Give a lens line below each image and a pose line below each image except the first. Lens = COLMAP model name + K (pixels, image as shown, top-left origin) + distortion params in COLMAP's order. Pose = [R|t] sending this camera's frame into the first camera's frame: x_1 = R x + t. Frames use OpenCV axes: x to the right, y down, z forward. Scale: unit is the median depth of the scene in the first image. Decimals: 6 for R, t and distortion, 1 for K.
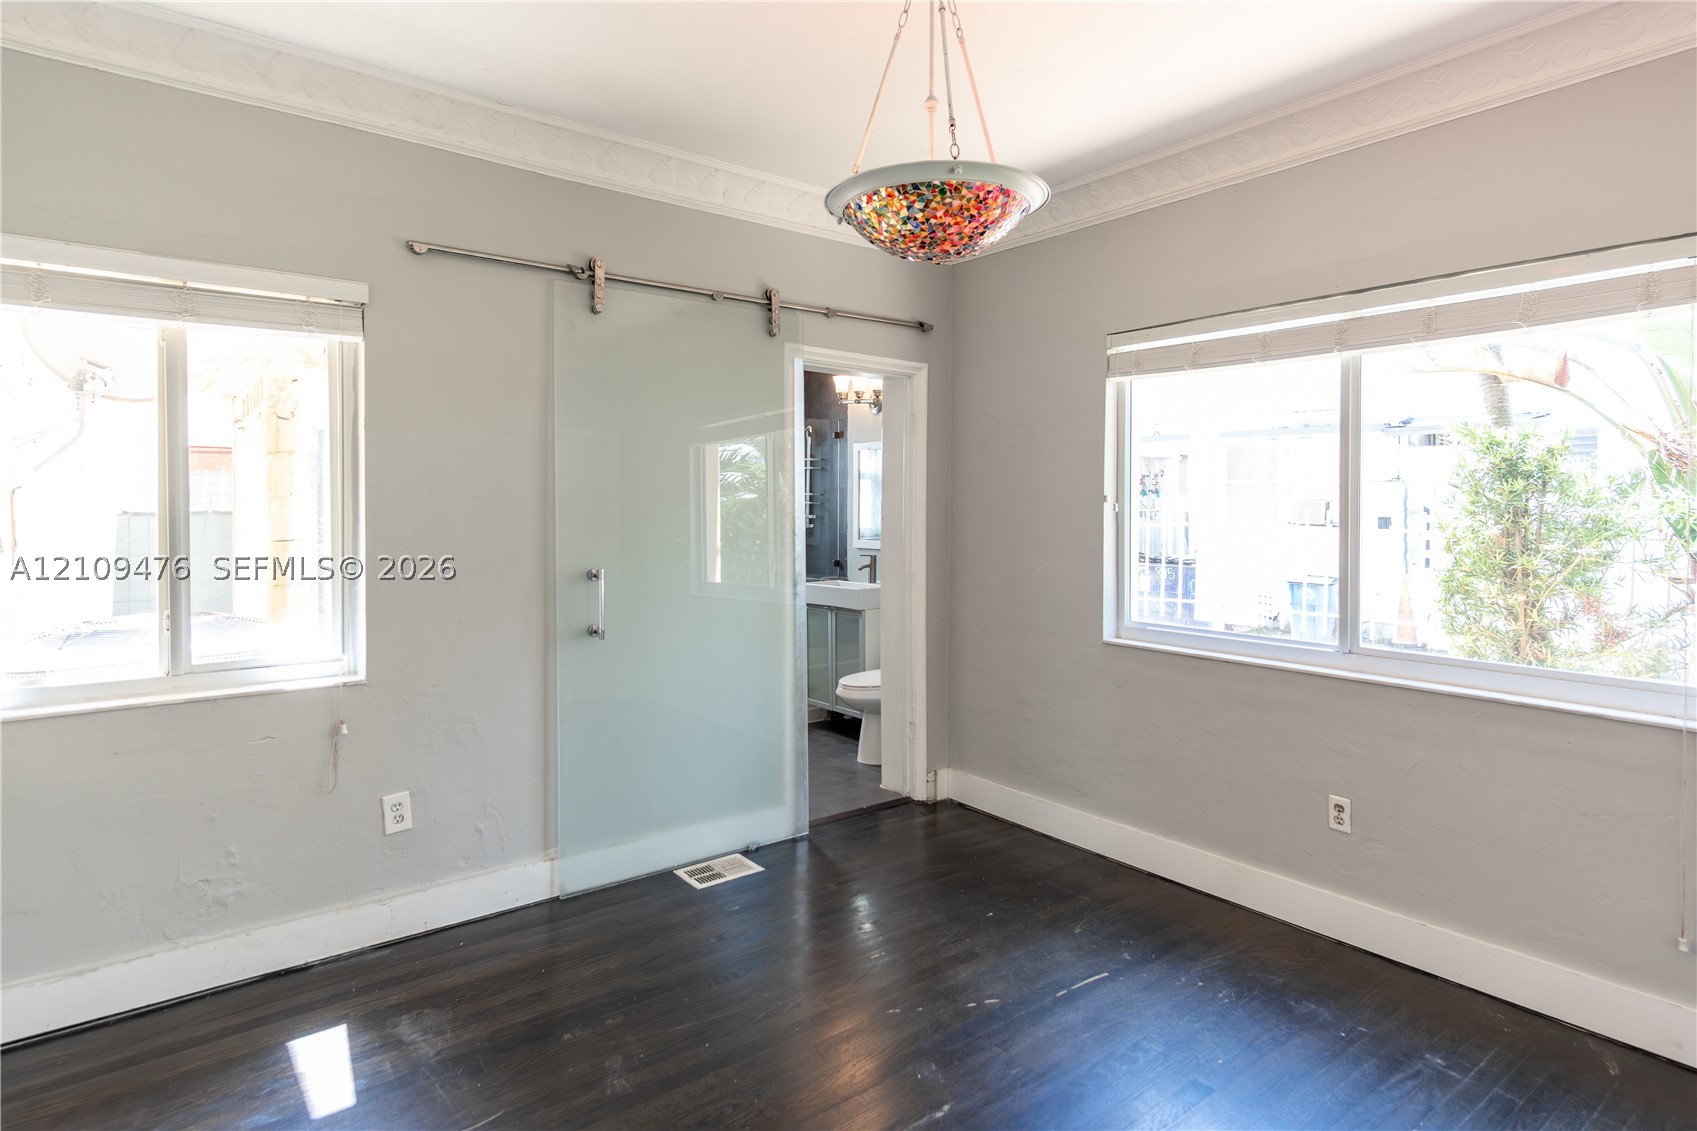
lens RADIAL K [[913.9, 0, 842.1], [0, 913.9, 538.4], [0, 0, 1]] dist [0.003417, 0.002195]
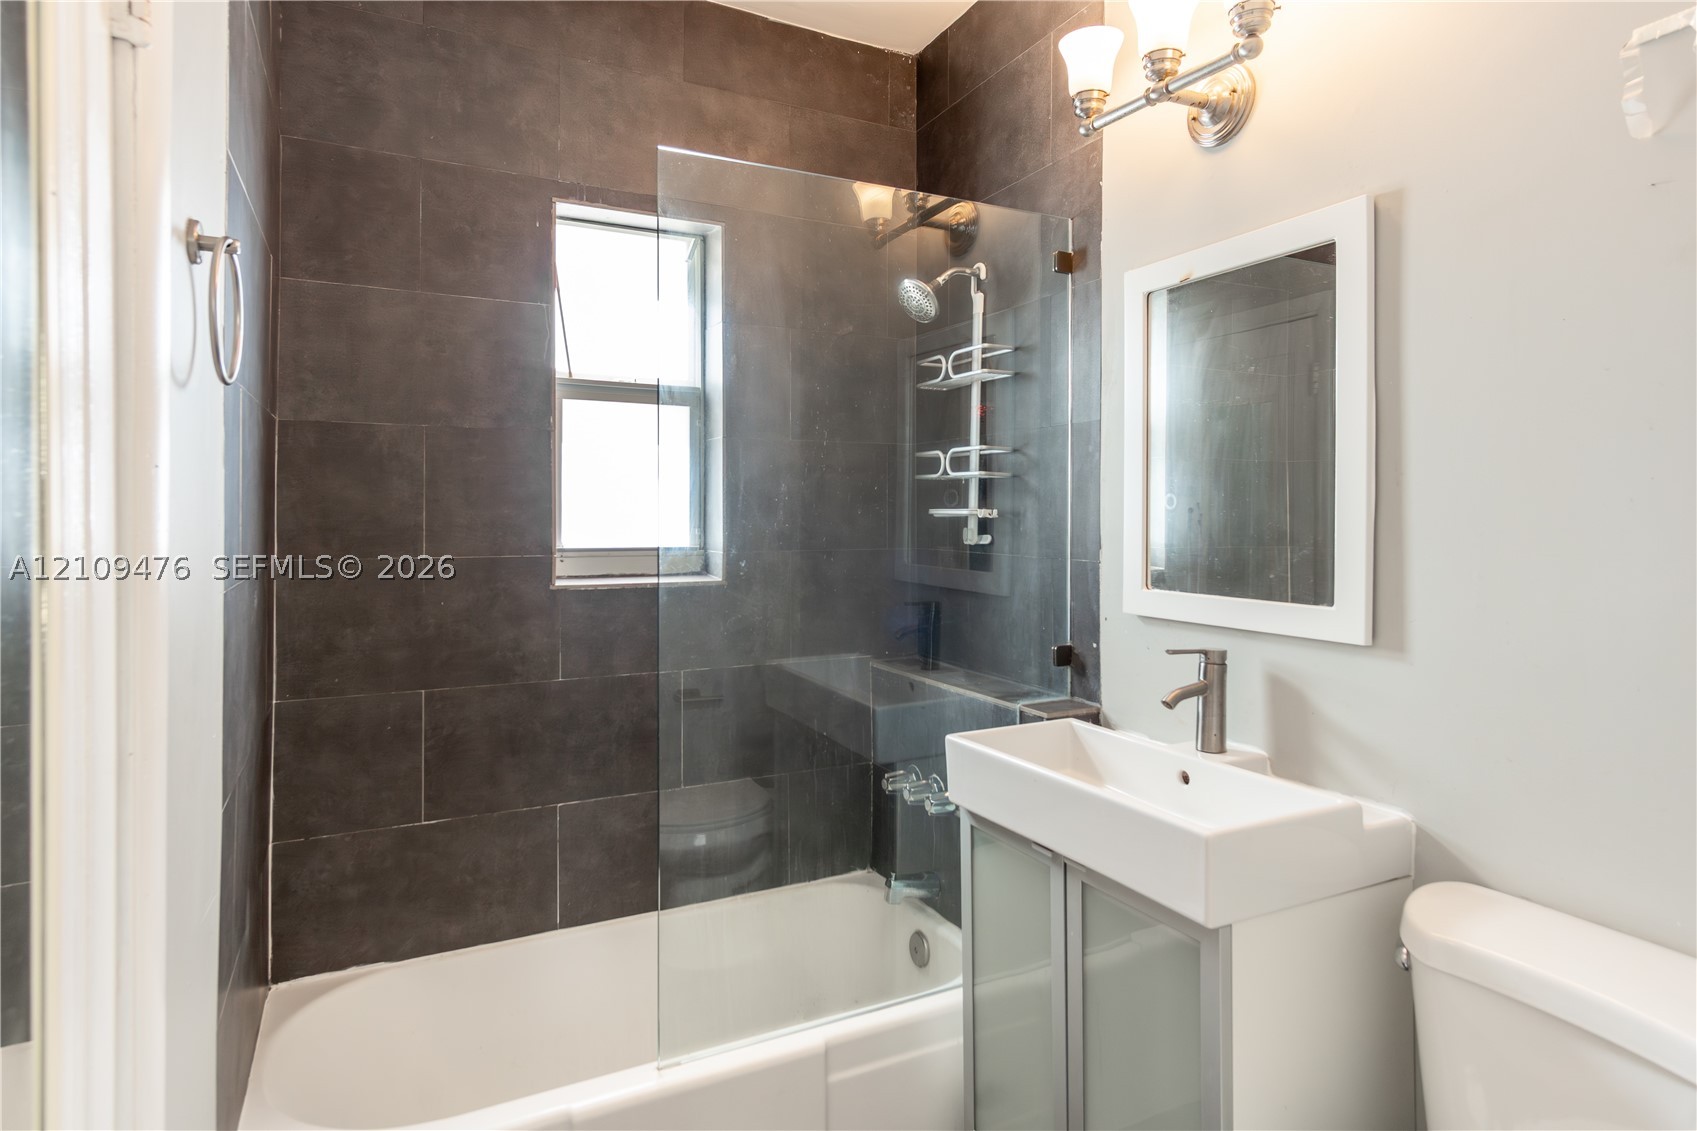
lens RADIAL K [[1019.7, 0, 842.1], [0, 1019.7, 522.2], [0, 0, 1]] dist [0.000454, 0.001300]
pose [[0.985170, -0.001453, -0.171575, -0.021526], [-0.002173, 0.999778, -0.020943, -0.012624], [0.171568, 0.021005, 0.984948, 0.627966]]
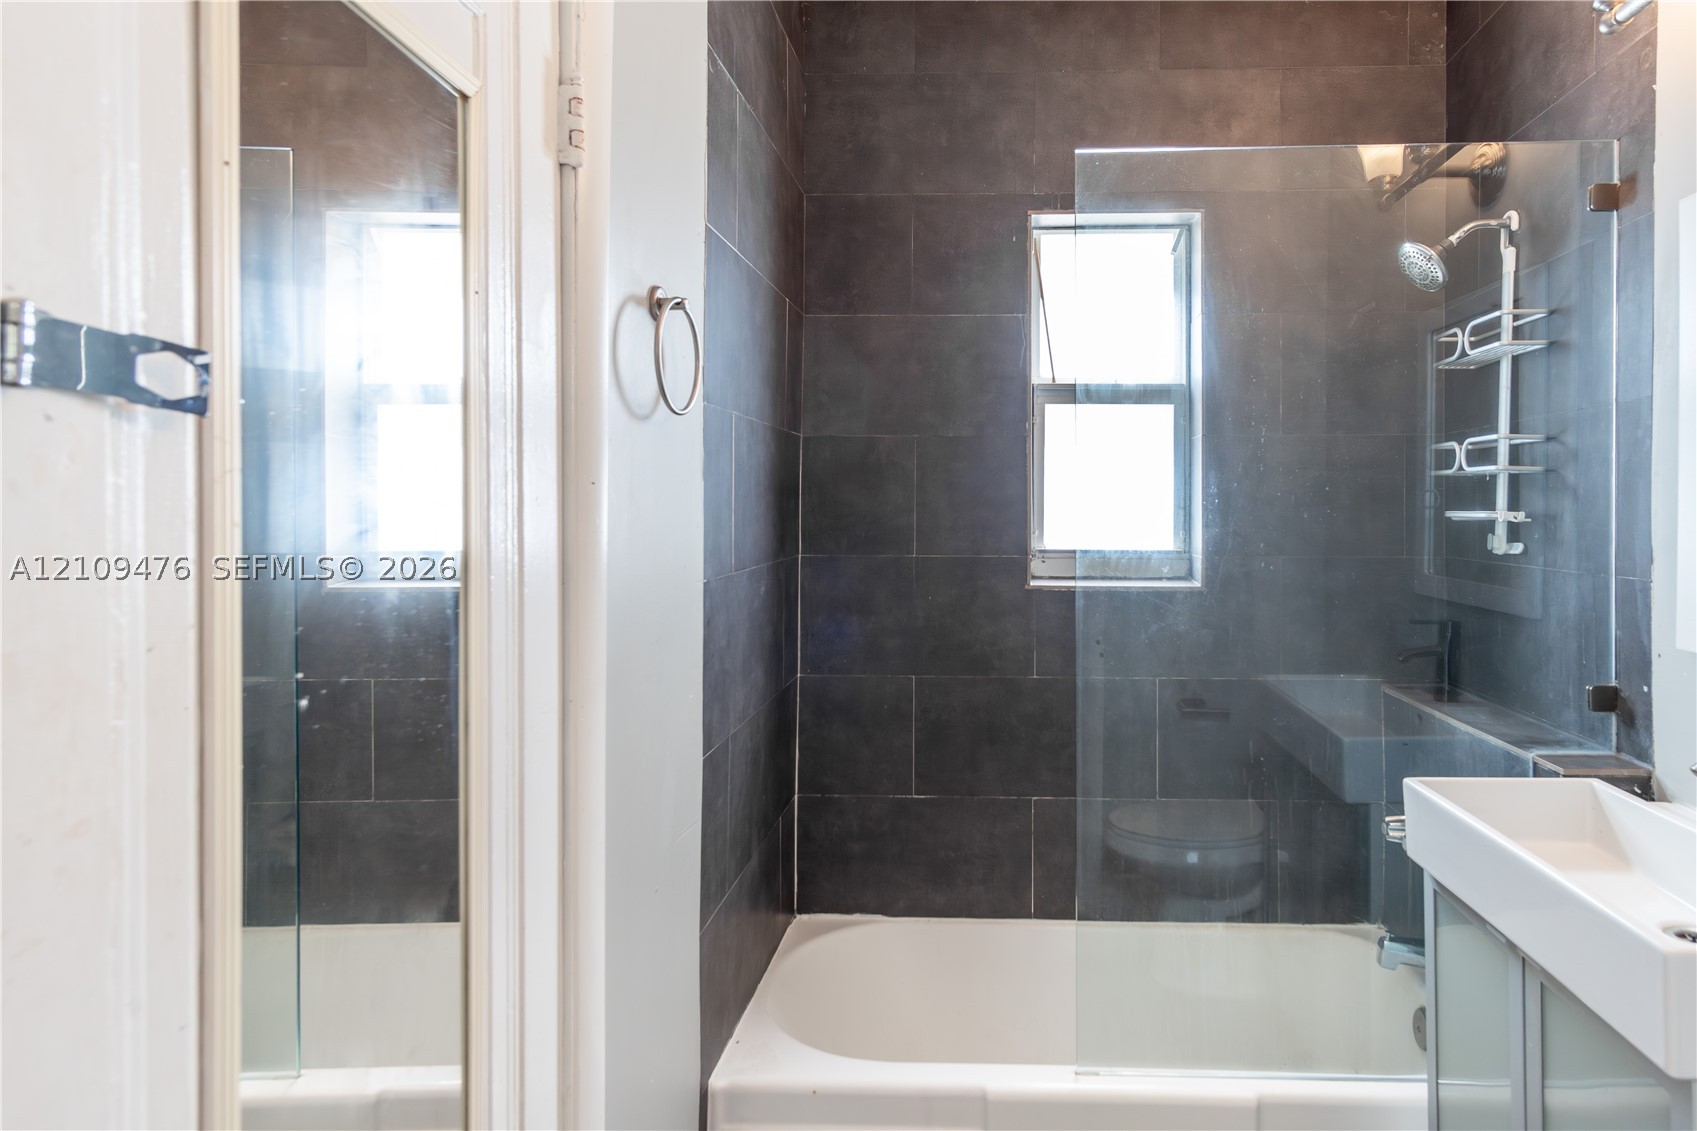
lens RADIAL K [[1019.7, 0, 842.1], [0, 1019.7, 522.2], [0, 0, 1]] dist [0.000454, 0.001300]
pose [[0.749539, 0.002251, -0.661956, 0.023153], [-0.016901, 0.999733, -0.015738, -0.014058], [0.661744, 0.022984, 0.749377, 0.644800]]
